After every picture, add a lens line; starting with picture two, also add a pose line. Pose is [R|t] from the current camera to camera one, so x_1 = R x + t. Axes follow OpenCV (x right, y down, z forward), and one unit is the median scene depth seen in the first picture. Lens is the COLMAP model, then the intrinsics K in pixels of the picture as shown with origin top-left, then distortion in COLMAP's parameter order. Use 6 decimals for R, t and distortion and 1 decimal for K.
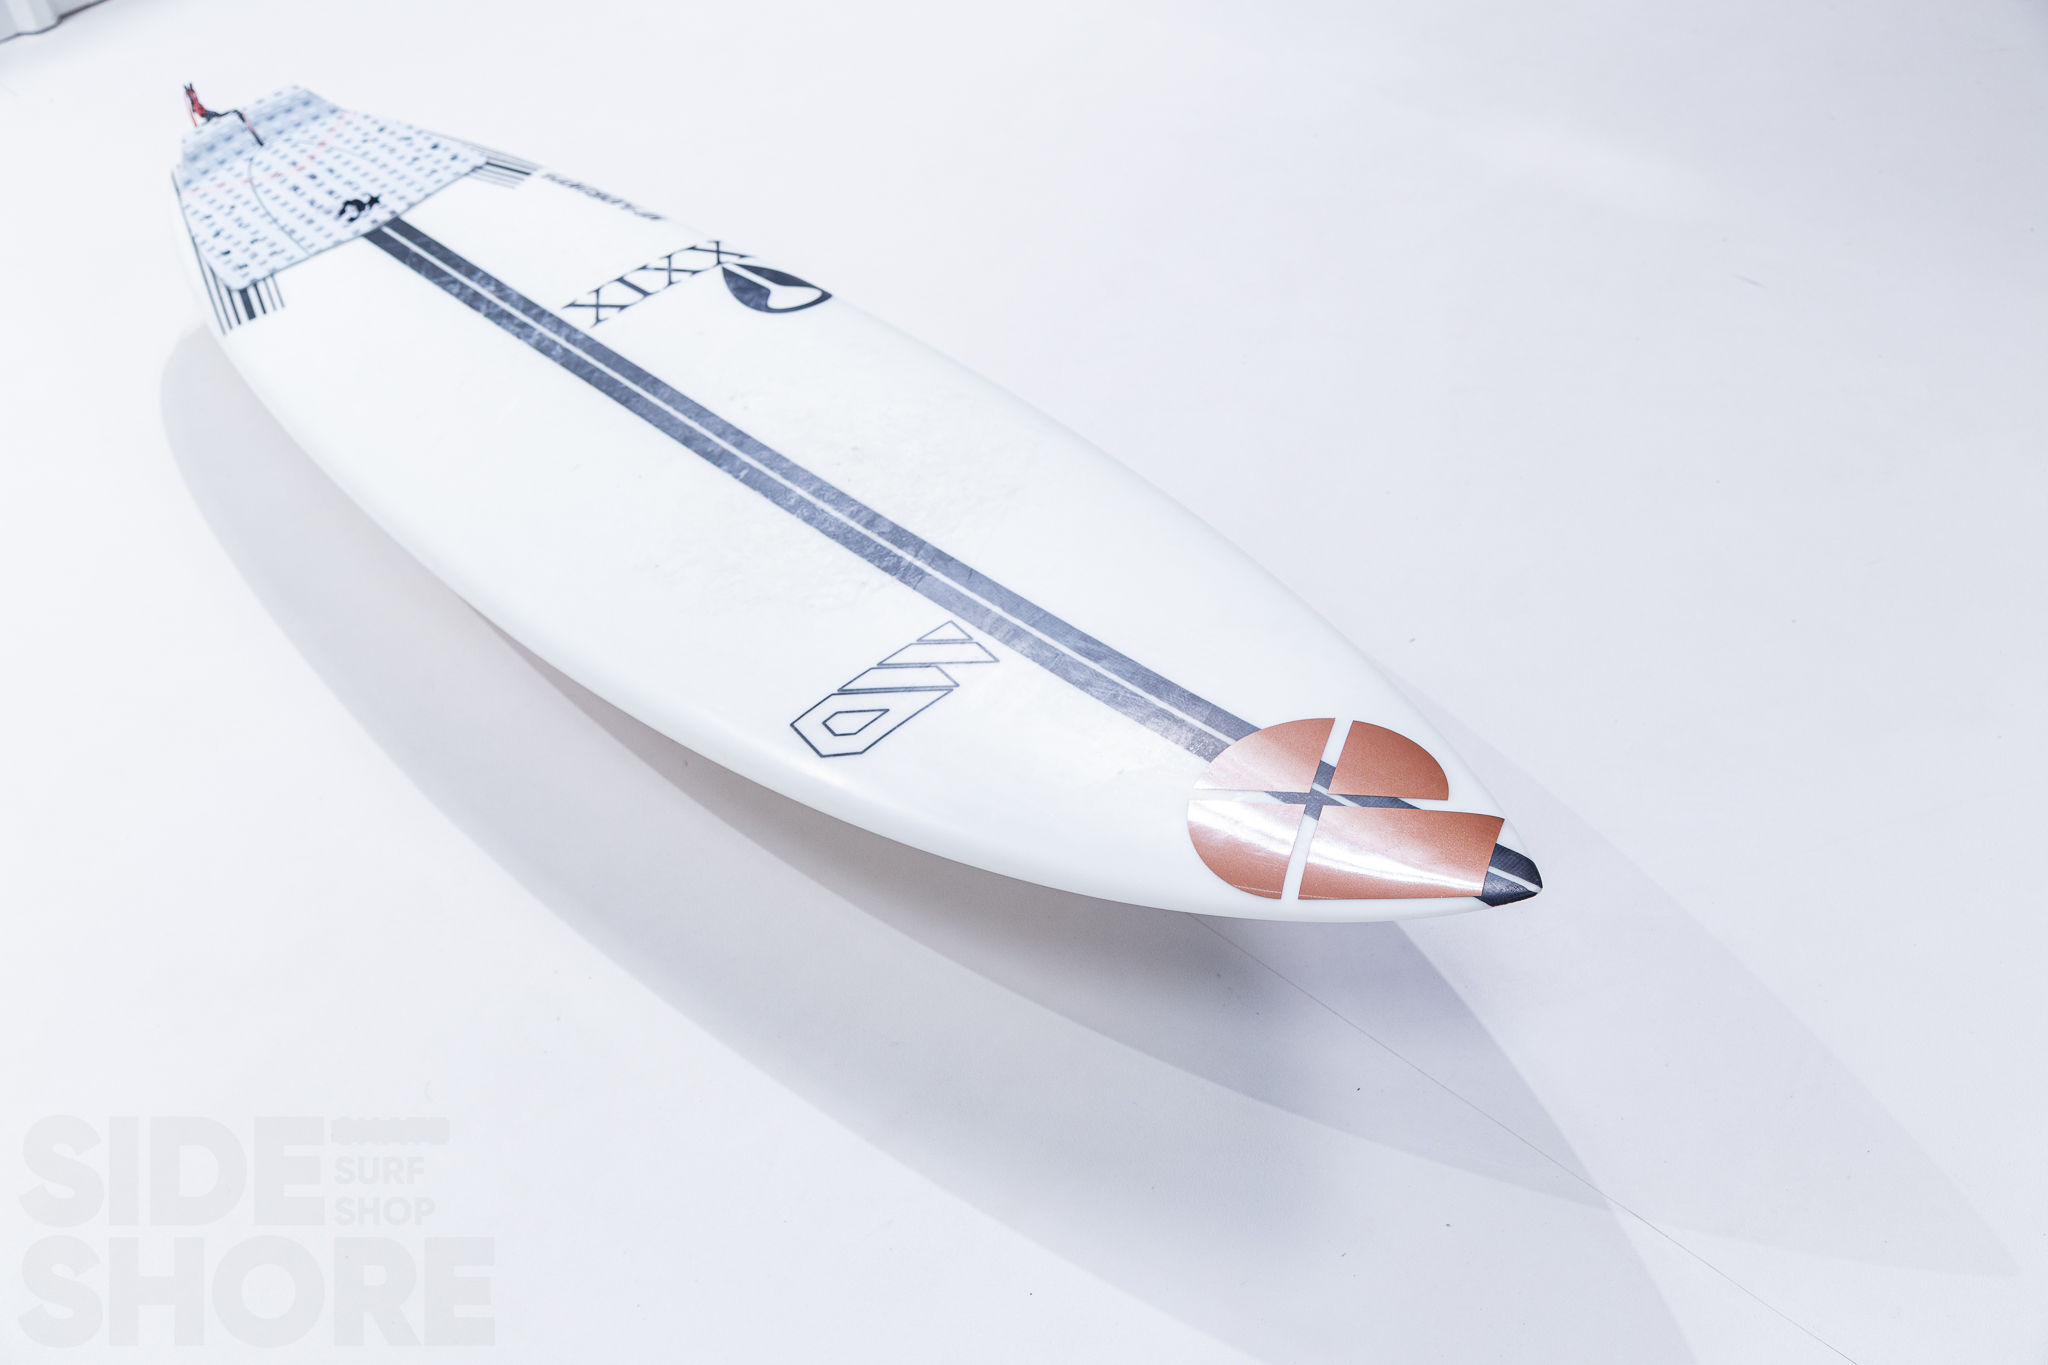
lens RADIAL K [[2264.9, 0, 1023.8], [0, 2264.9, 683.5], [0, 0, 1]] dist [-0.008512, 0.000000]
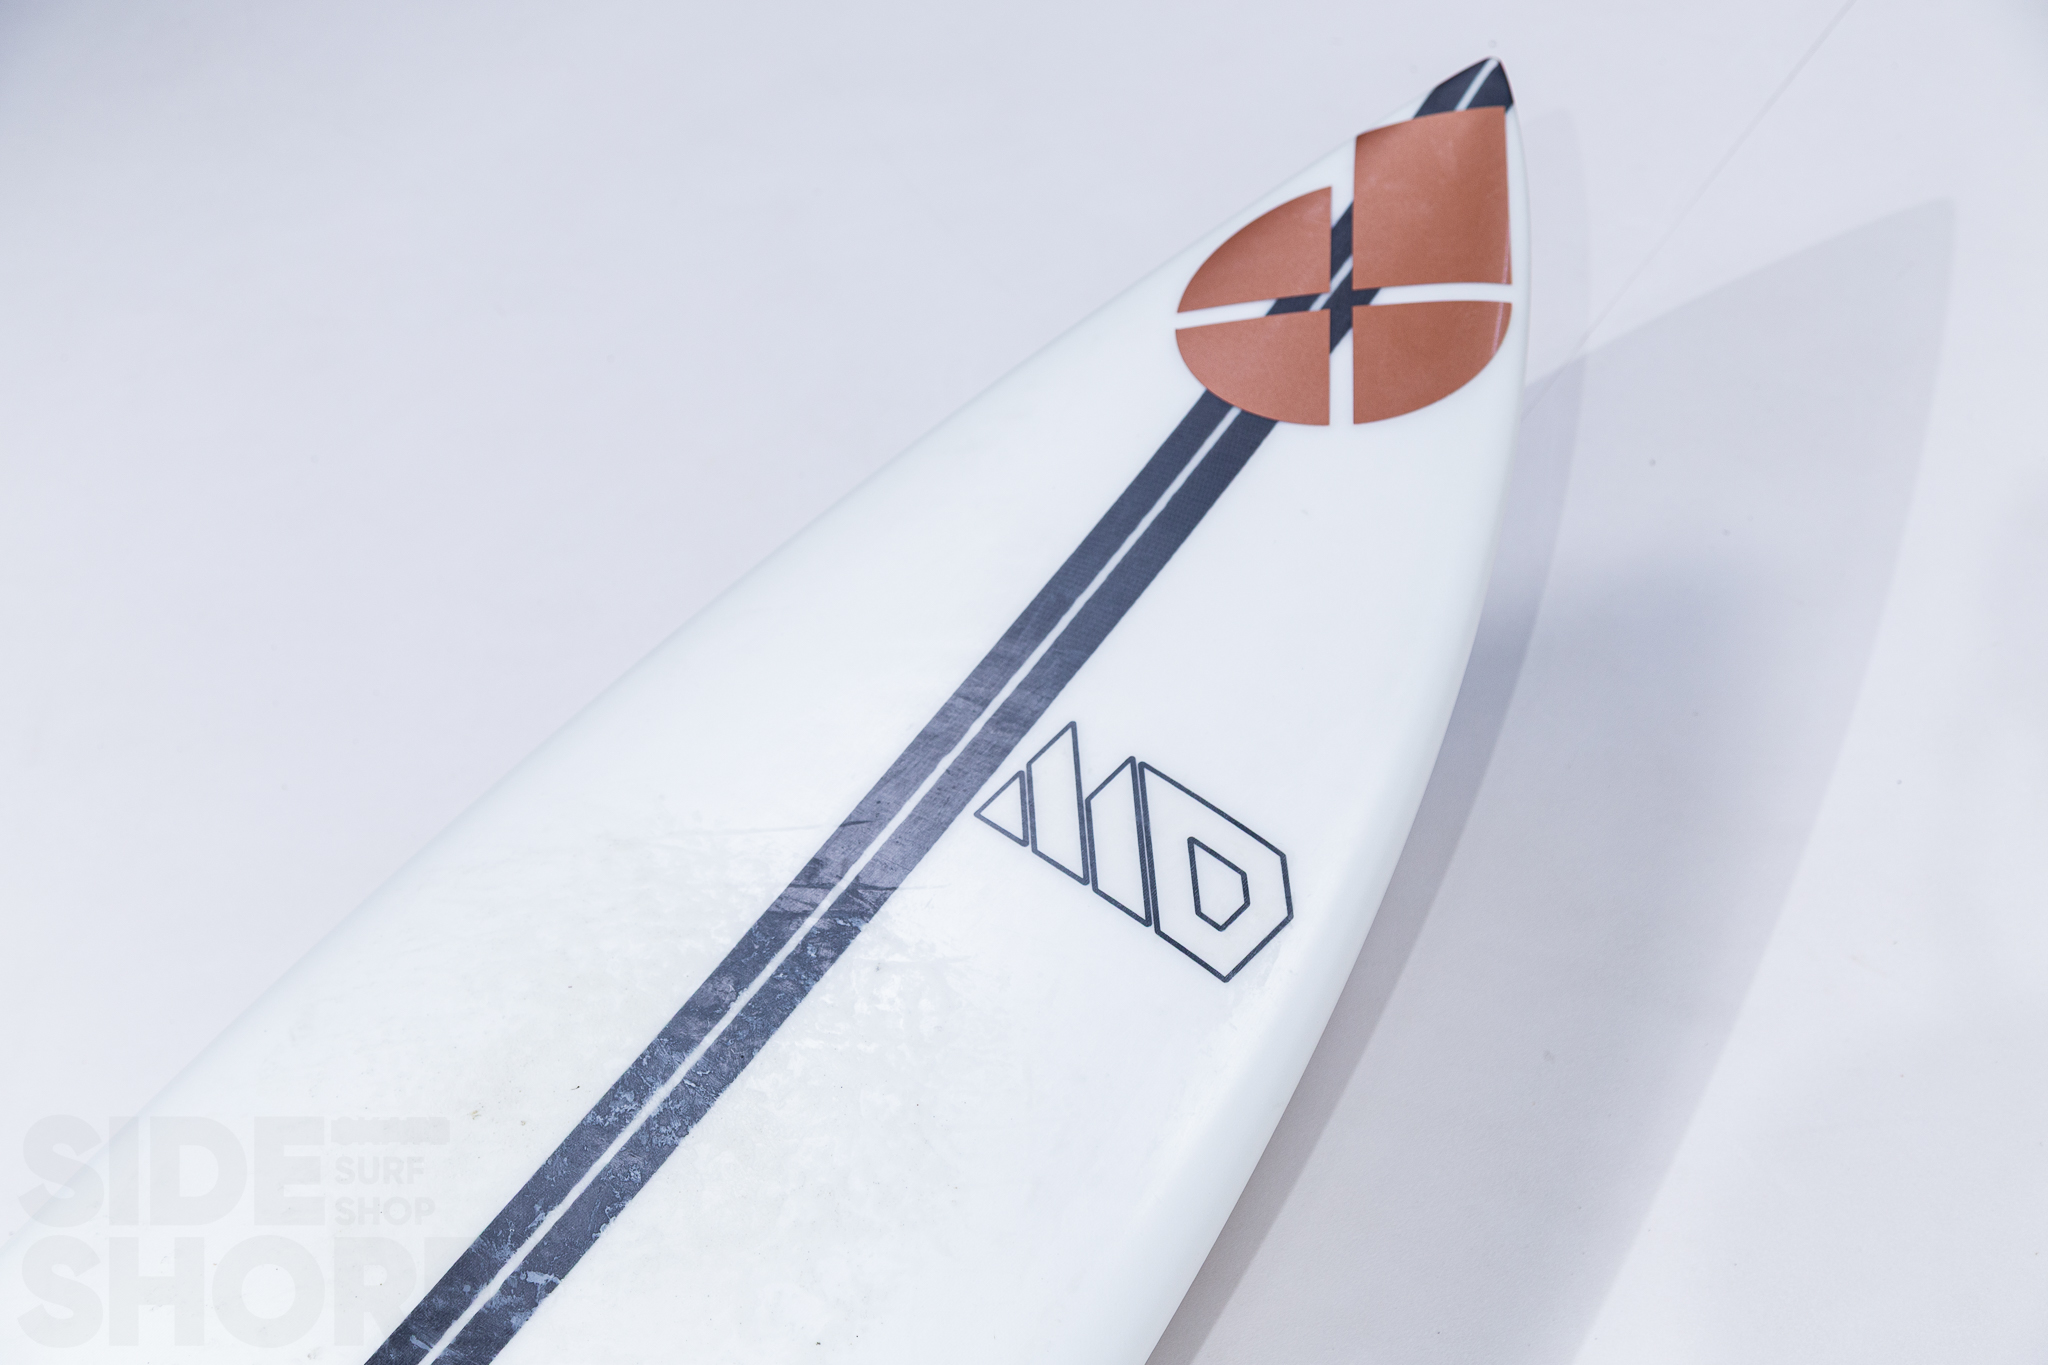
lens RADIAL K [[3380.5, 0, 1023.6], [0, 3380.5, 681.4], [0, 0, 1]] dist [0.020984, 0.000000]
pose [[-0.198757, -0.574588, 0.793942, -0.730894], [0.775225, 0.403455, 0.486057, -0.470769], [-0.599602, 0.712091, 0.365245, 0.650548]]
